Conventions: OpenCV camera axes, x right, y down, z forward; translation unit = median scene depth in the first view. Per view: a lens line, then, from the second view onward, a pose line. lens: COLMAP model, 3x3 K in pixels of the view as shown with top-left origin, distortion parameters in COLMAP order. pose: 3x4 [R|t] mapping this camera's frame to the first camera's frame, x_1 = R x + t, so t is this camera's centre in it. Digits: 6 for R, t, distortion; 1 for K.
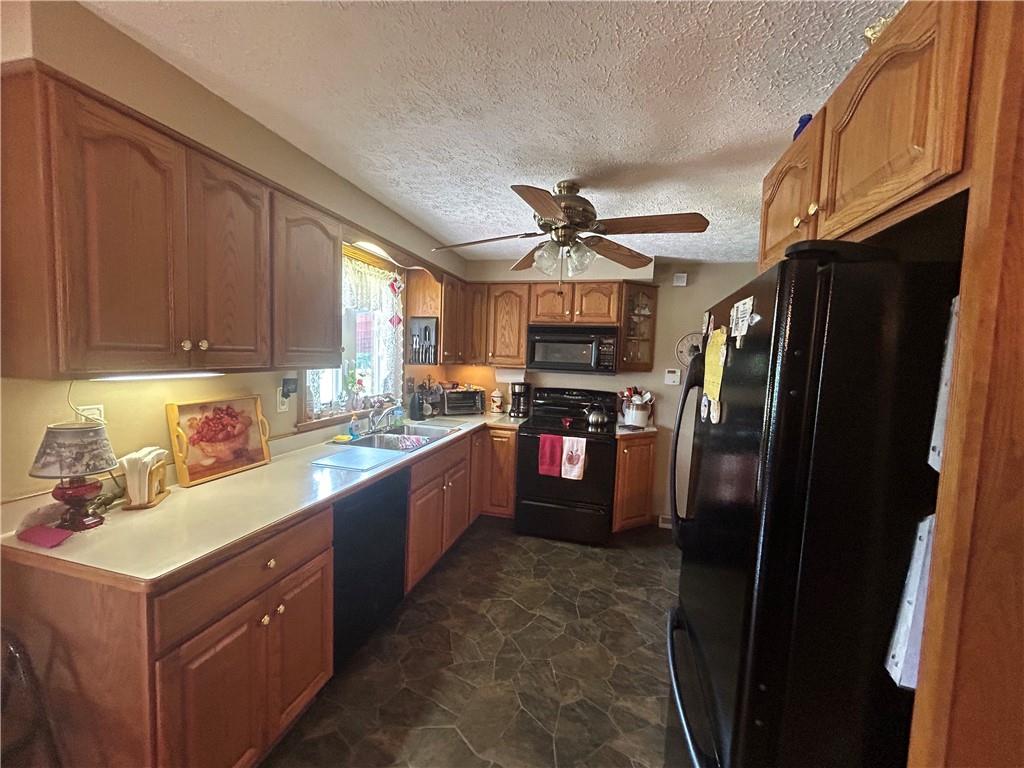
lens RADIAL K [[417.5, 0, 510.0], [0, 417.5, 384.0], [0, 0, 1]] dist [-0.001526, -0.000538]
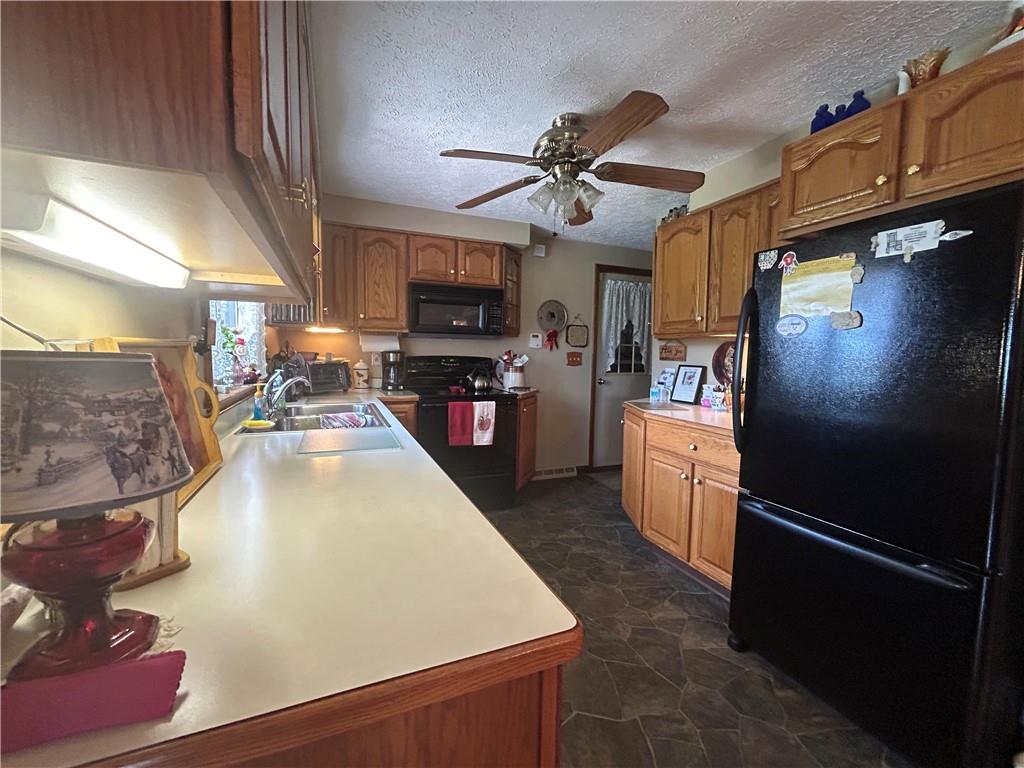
lens RADIAL K [[417.5, 0, 510.3], [0, 417.5, 383.4], [0, 0, 1]] dist [-0.001526, -0.000538]
pose [[0.793128, -0.070987, 0.604904, -0.335230], [0.056702, 0.997477, 0.042711, 0.044326], [-0.606410, 0.000424, 0.795152, 0.183881]]
